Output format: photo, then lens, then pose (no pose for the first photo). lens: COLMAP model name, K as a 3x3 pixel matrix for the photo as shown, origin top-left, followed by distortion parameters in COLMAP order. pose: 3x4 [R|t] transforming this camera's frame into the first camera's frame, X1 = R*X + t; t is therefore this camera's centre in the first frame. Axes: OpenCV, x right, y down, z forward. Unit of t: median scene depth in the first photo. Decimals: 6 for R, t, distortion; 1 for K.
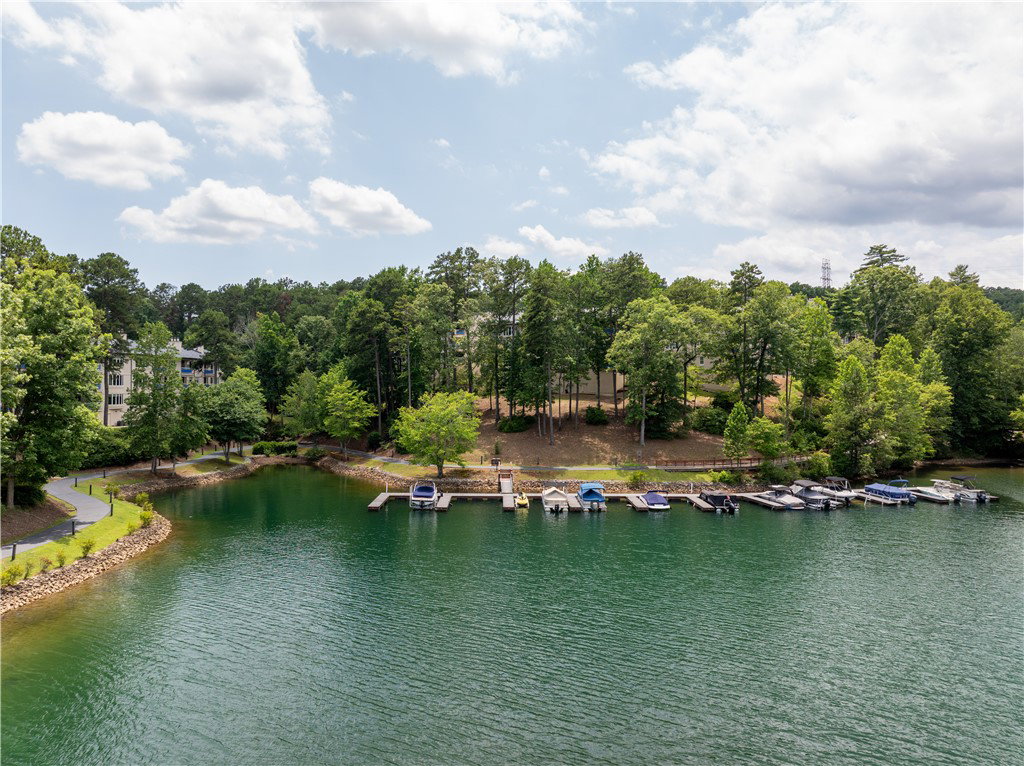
lens RADIAL K [[758.8, 0, 512.0], [0, 758.8, 383.0], [0, 0, 1]] dist [-0.001038, -0.000682]
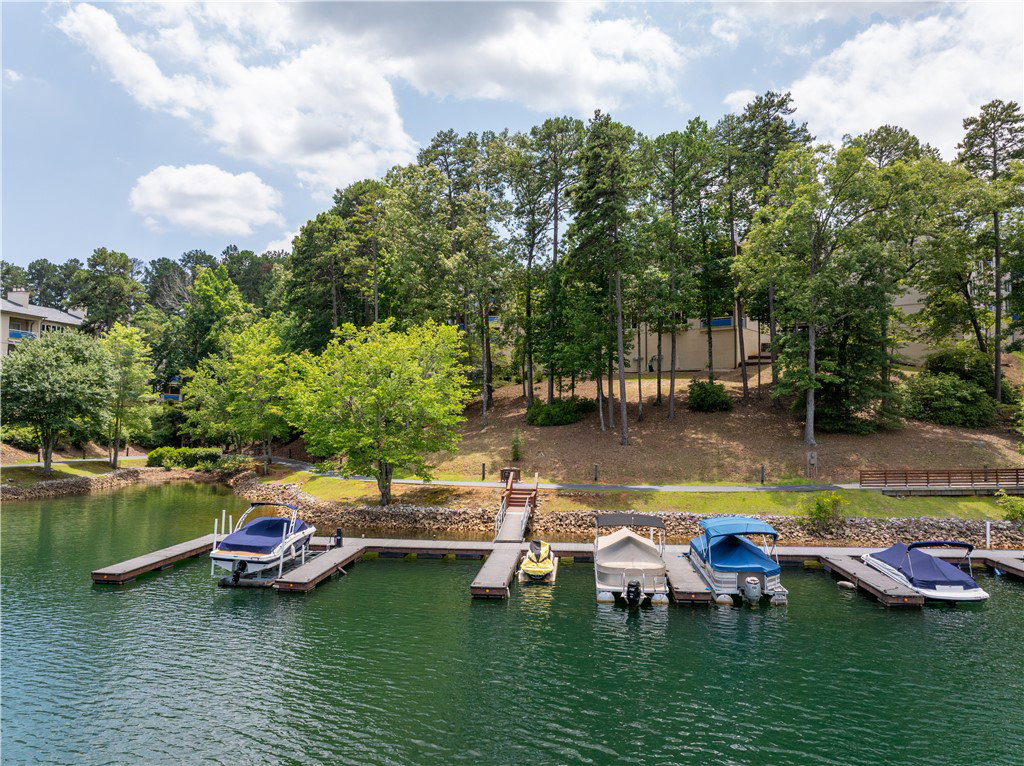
lens RADIAL K [[772.3, 0, 512.0], [0, 772.3, 383.0], [0, 0, 1]] dist [-0.043099, -0.000991]
pose [[0.994994, -0.001770, -0.099919, 0.031023], [-0.003057, 0.998836, -0.048135, 0.070058], [0.099888, 0.048199, 0.993831, 0.510902]]
